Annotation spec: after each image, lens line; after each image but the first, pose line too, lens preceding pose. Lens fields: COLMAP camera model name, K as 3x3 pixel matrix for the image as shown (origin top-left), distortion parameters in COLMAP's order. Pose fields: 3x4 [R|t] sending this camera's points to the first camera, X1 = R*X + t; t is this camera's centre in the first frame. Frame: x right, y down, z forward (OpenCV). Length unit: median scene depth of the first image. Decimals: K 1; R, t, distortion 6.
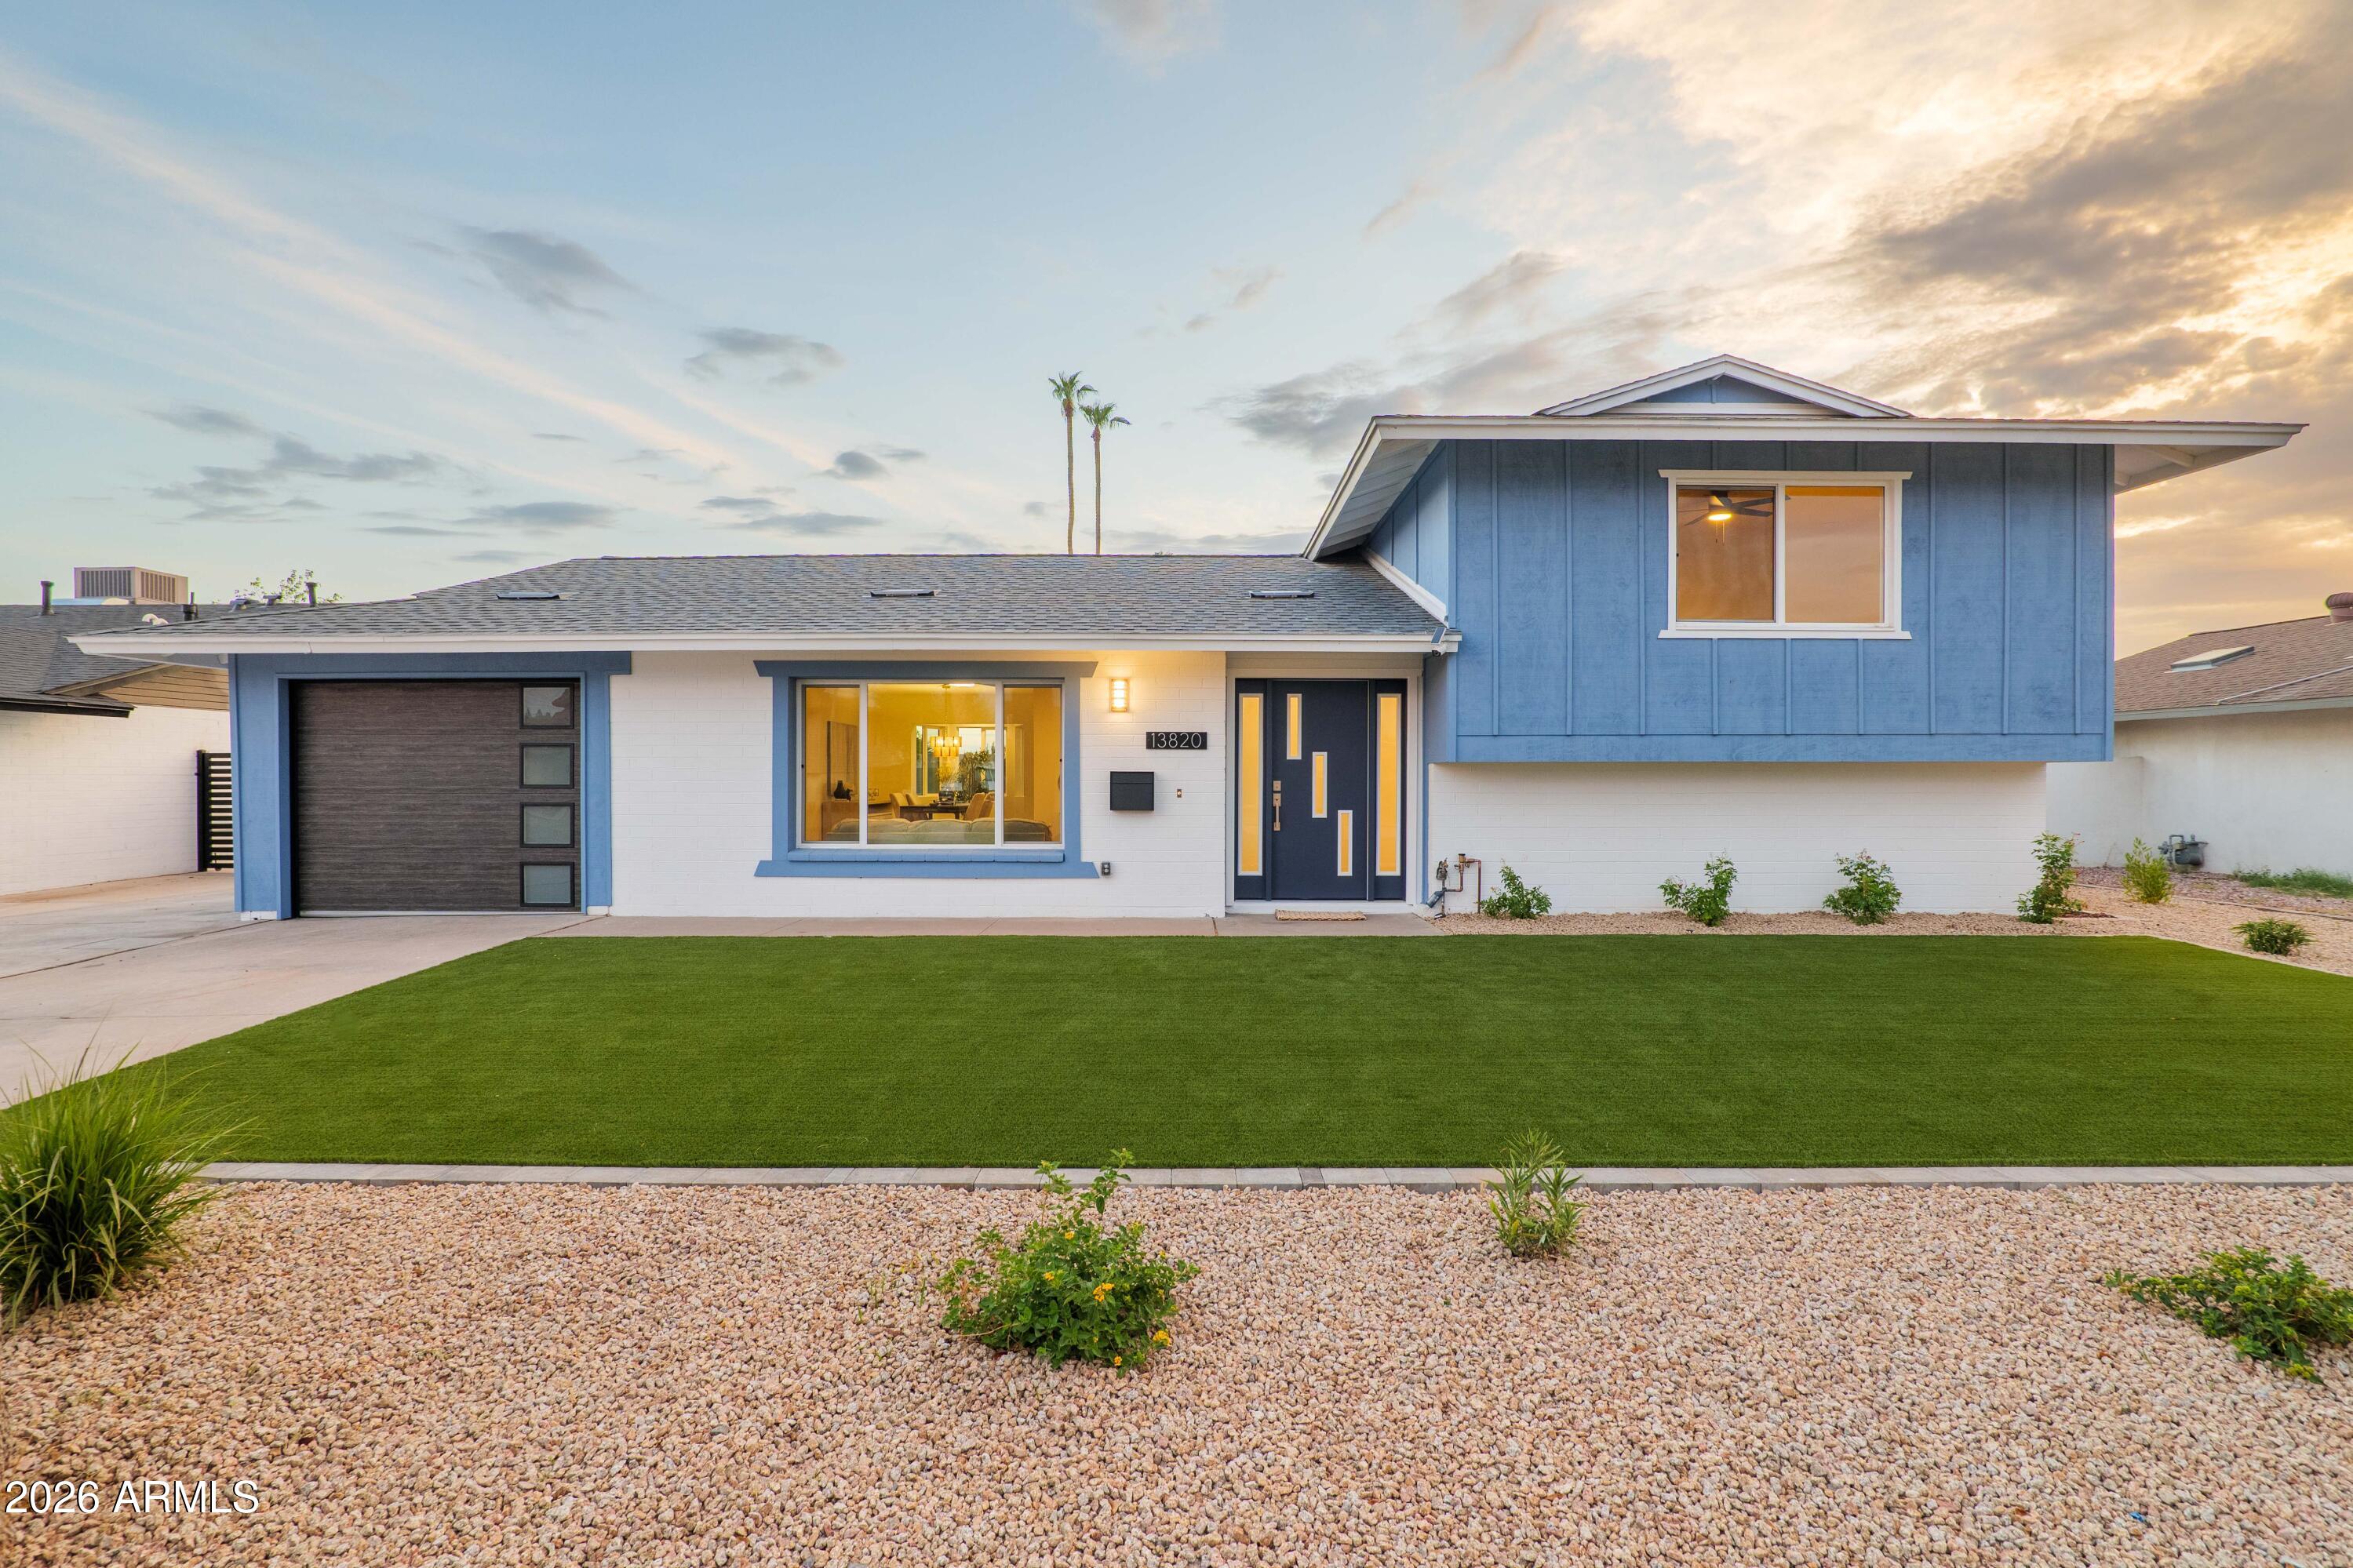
lens RADIAL K [[1098.4, 0, 1175.3], [0, 1098.4, 792.1], [0, 0, 1]] dist [-0.025573, 0.007199]
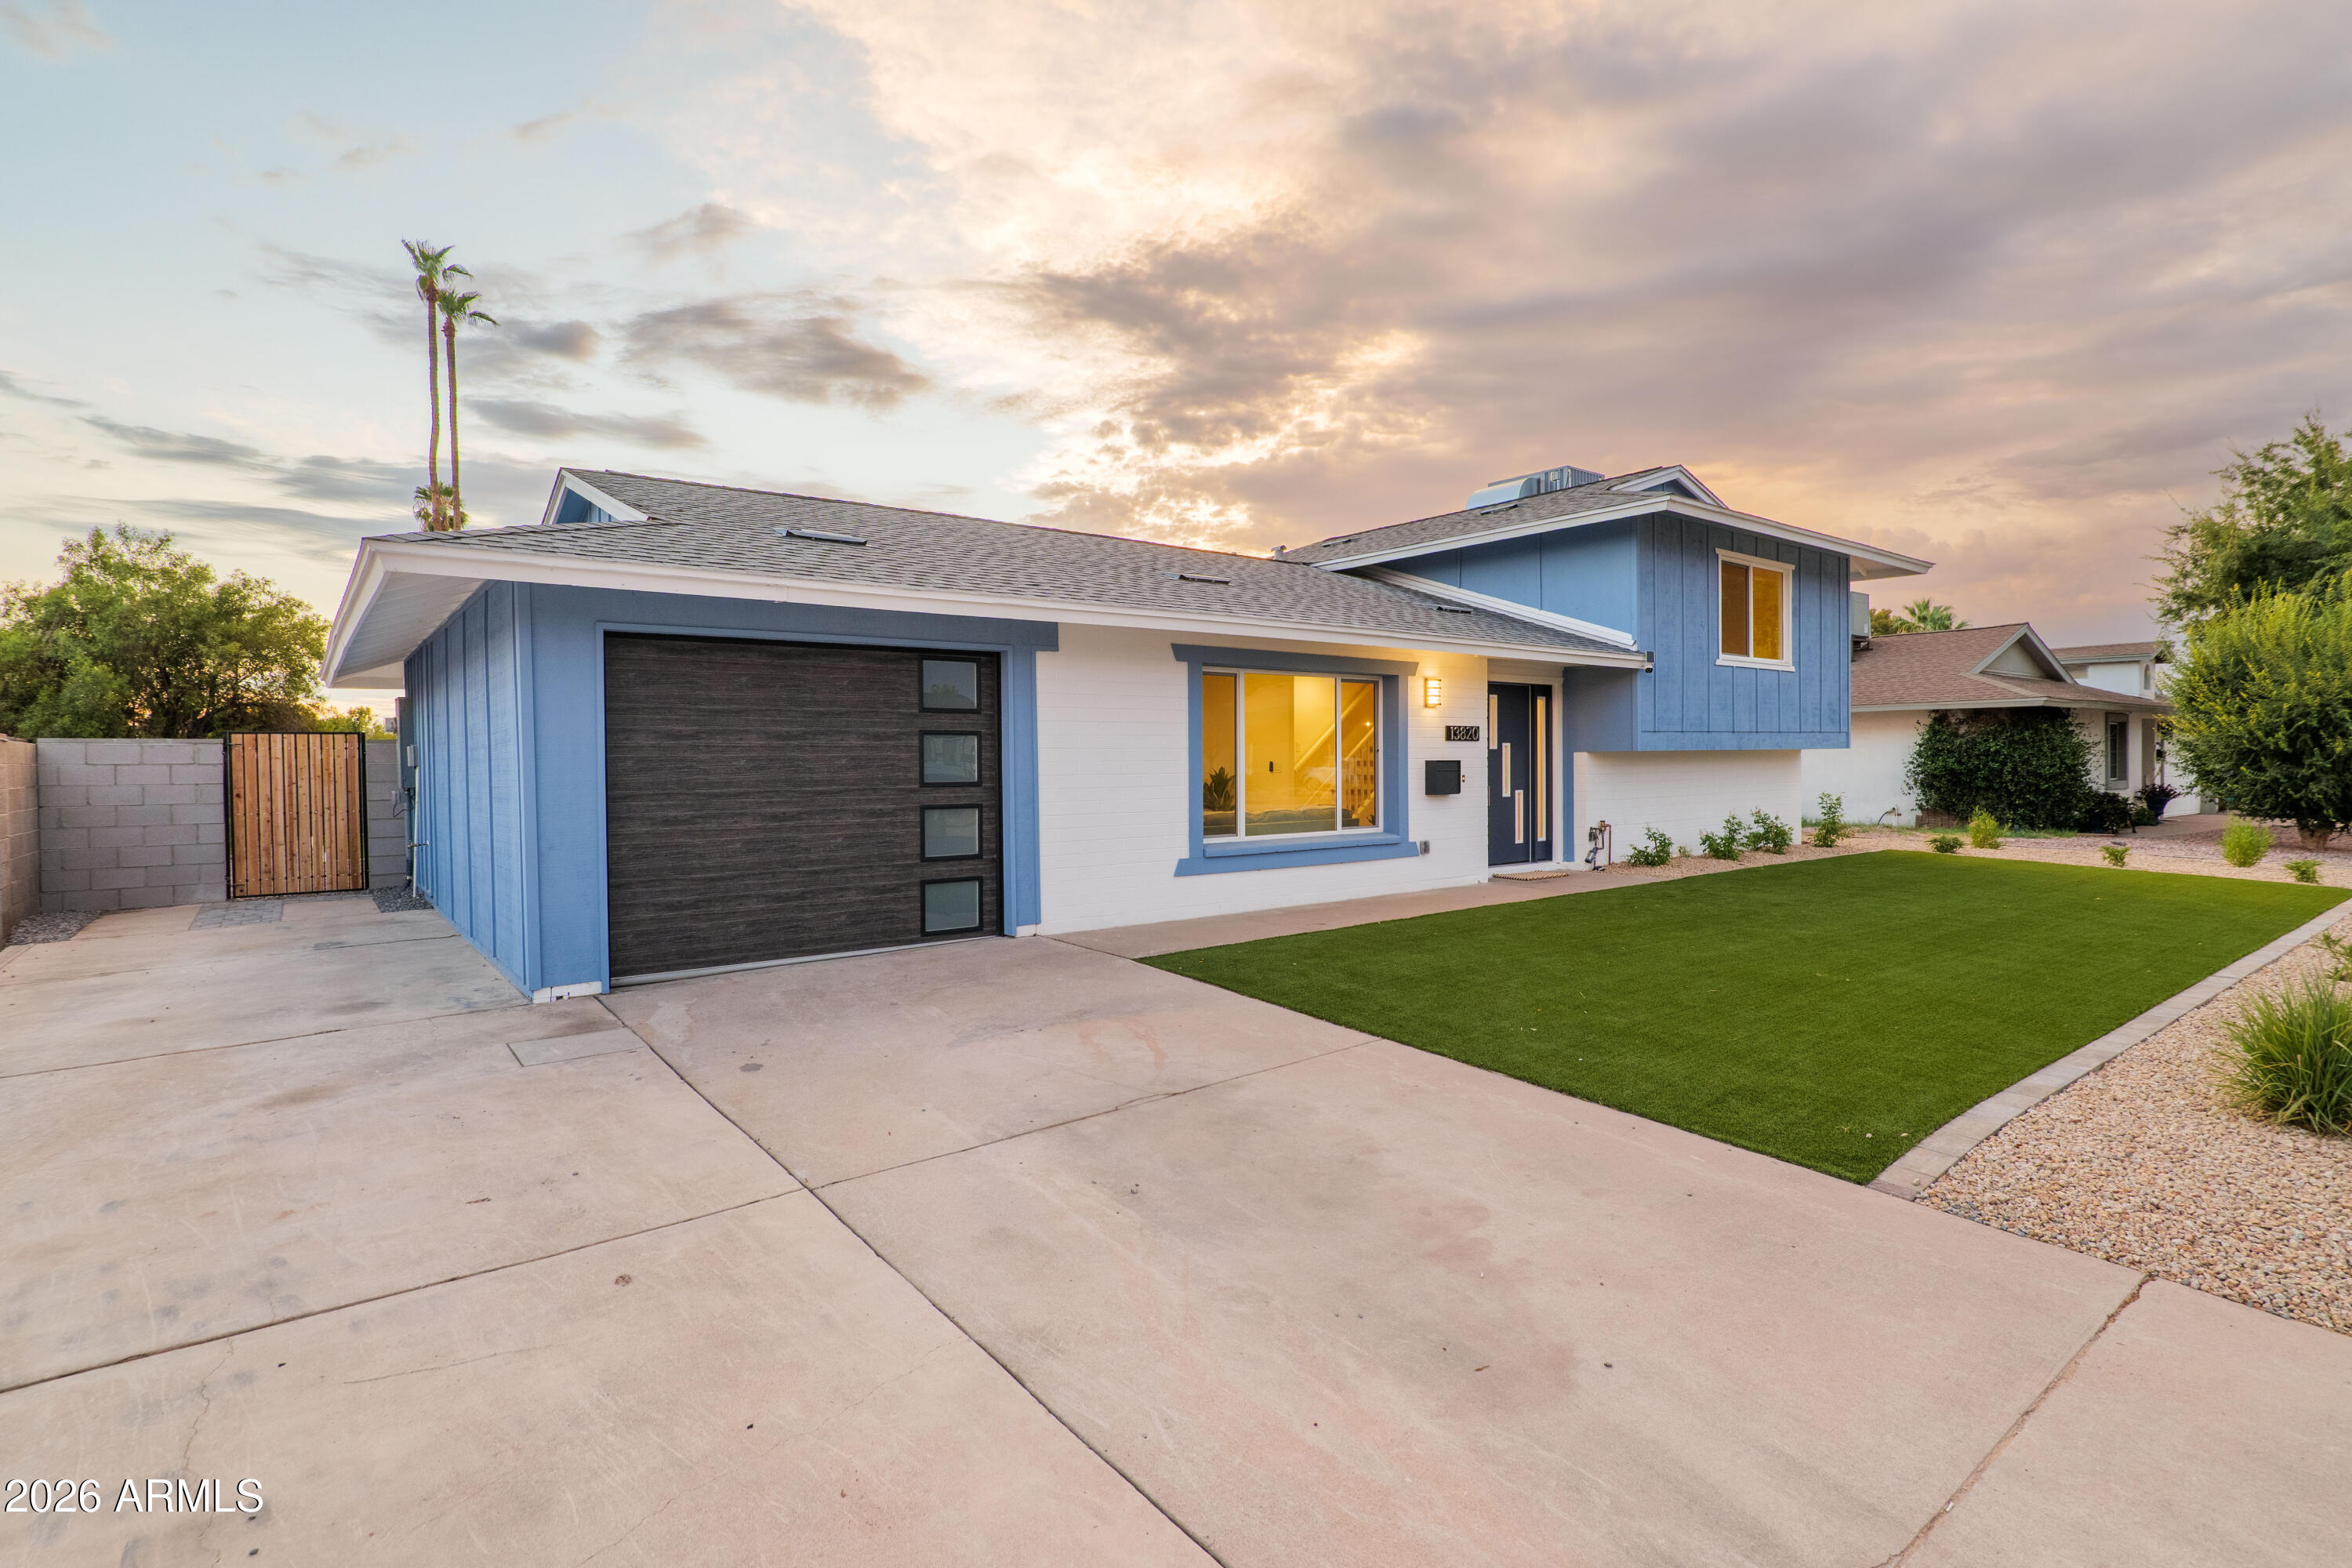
lens RADIAL K [[1152.8, 0, 1164.2], [0, 1152.8, 789.6], [0, 0, 1]] dist [-0.020685, 0.000331]
pose [[0.787570, -0.024176, 0.615751, -0.985892], [0.017625, 0.999705, 0.016708, -0.013011], [-0.615973, -0.002307, 0.787764, 0.235495]]
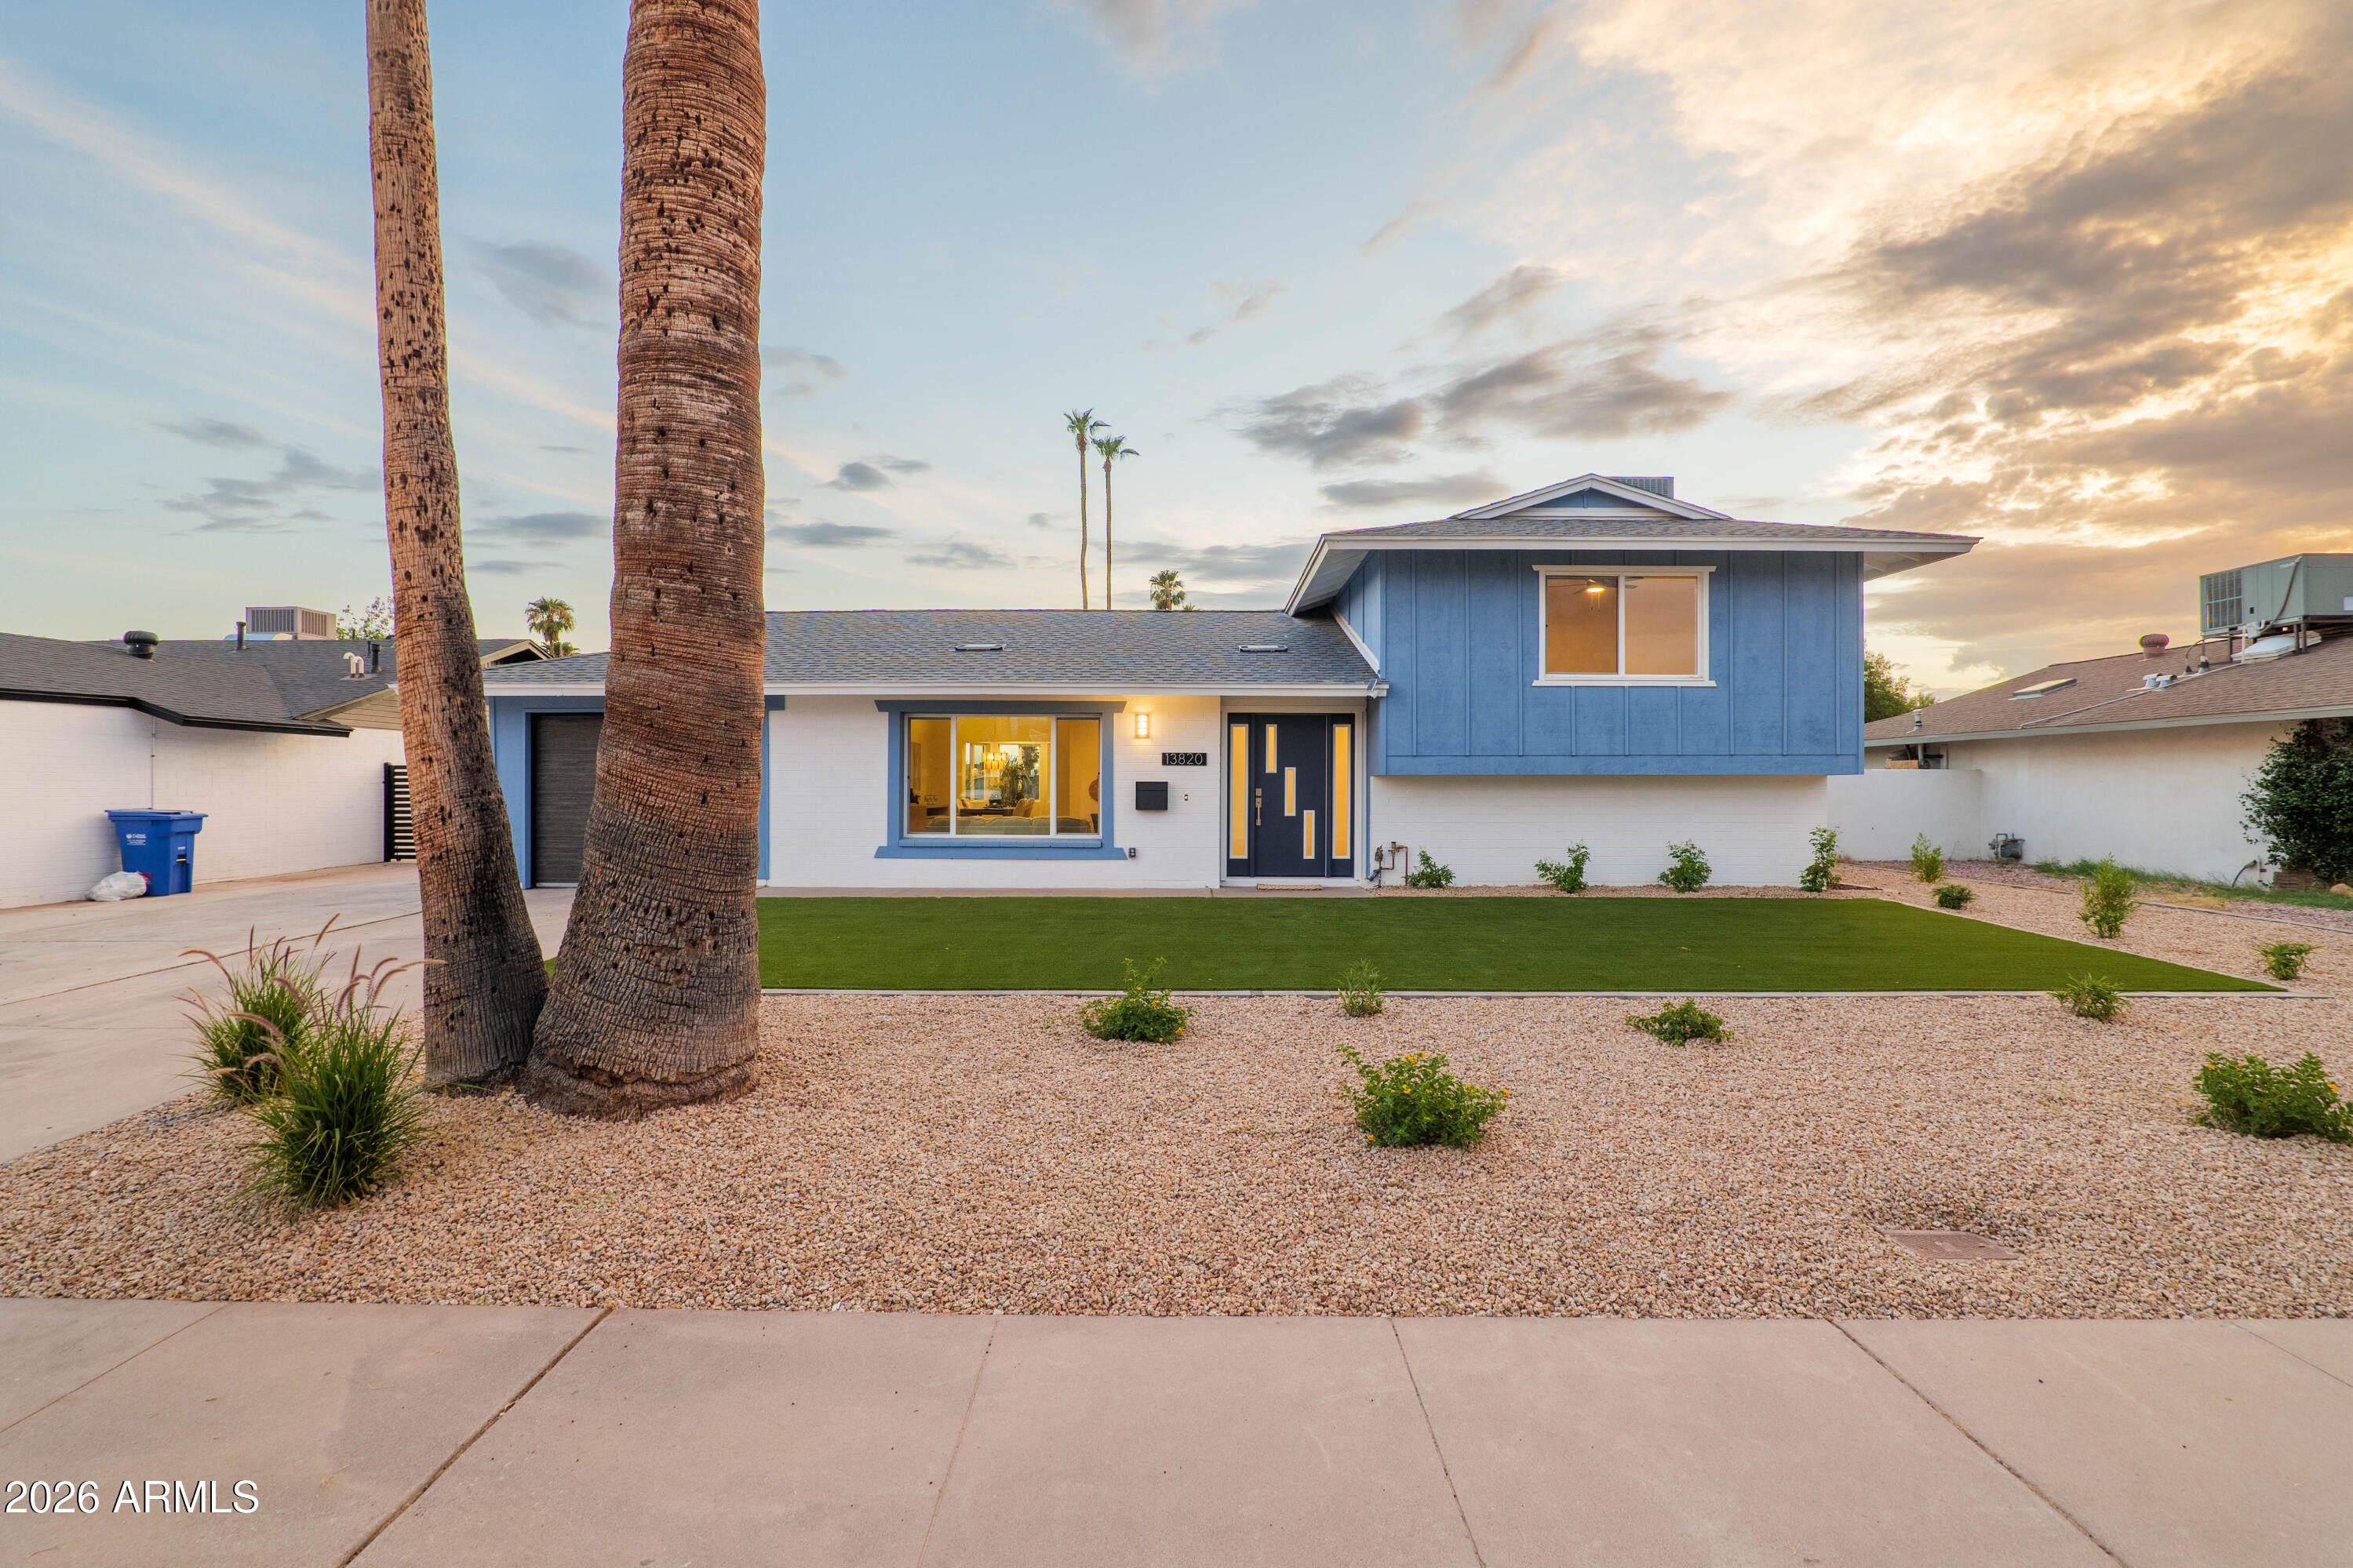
lens RADIAL K [[1098.4, 0, 1171.6], [0, 1098.4, 792.0], [0, 0, 1]] dist [-0.025573, 0.007199]
pose [[0.999986, 0.001085, -0.005231, -0.007470], [-0.001135, 0.999955, -0.009432, 0.007010], [0.005220, 0.009437, 0.999942, -0.361084]]
